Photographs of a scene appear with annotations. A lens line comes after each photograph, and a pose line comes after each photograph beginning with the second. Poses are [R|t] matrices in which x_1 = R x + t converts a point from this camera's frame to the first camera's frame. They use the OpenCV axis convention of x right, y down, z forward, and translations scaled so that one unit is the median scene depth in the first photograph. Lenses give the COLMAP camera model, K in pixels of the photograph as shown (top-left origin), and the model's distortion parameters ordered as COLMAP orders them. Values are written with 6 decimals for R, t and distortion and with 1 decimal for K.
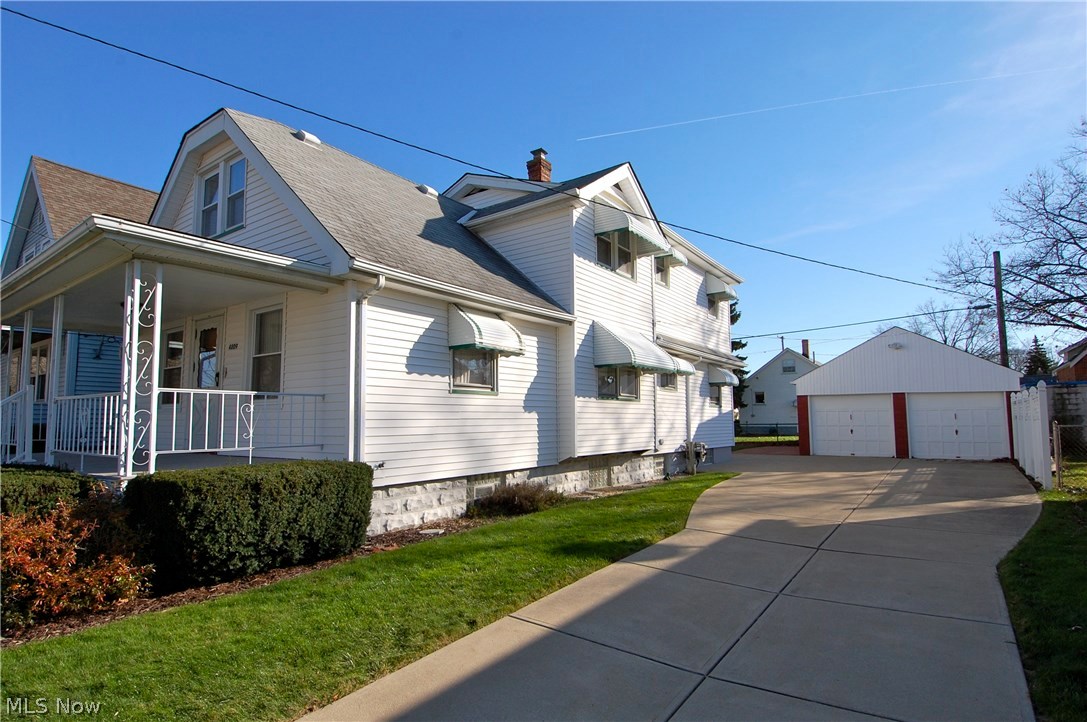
lens RADIAL K [[573.4, 0, 539.9], [0, 573.4, 371.0], [0, 0, 1]] dist [0.038834, -0.000435]
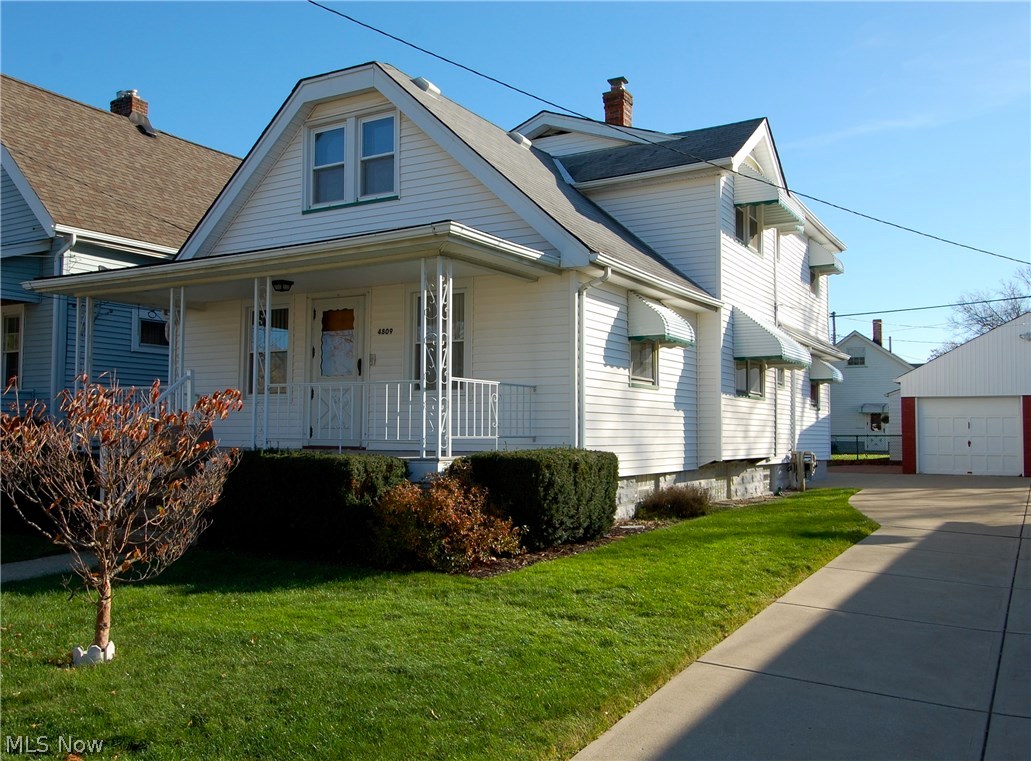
lens RADIAL K [[931.6, 0, 515.5], [0, 931.6, 380.5], [0, 0, 1]] dist [0.080317, -0.009566]
pose [[0.994141, 0.016600, 0.106809, -0.404514], [-0.019568, 0.999449, 0.026803, -0.006948], [-0.106305, -0.028736, 0.993918, -0.397519]]
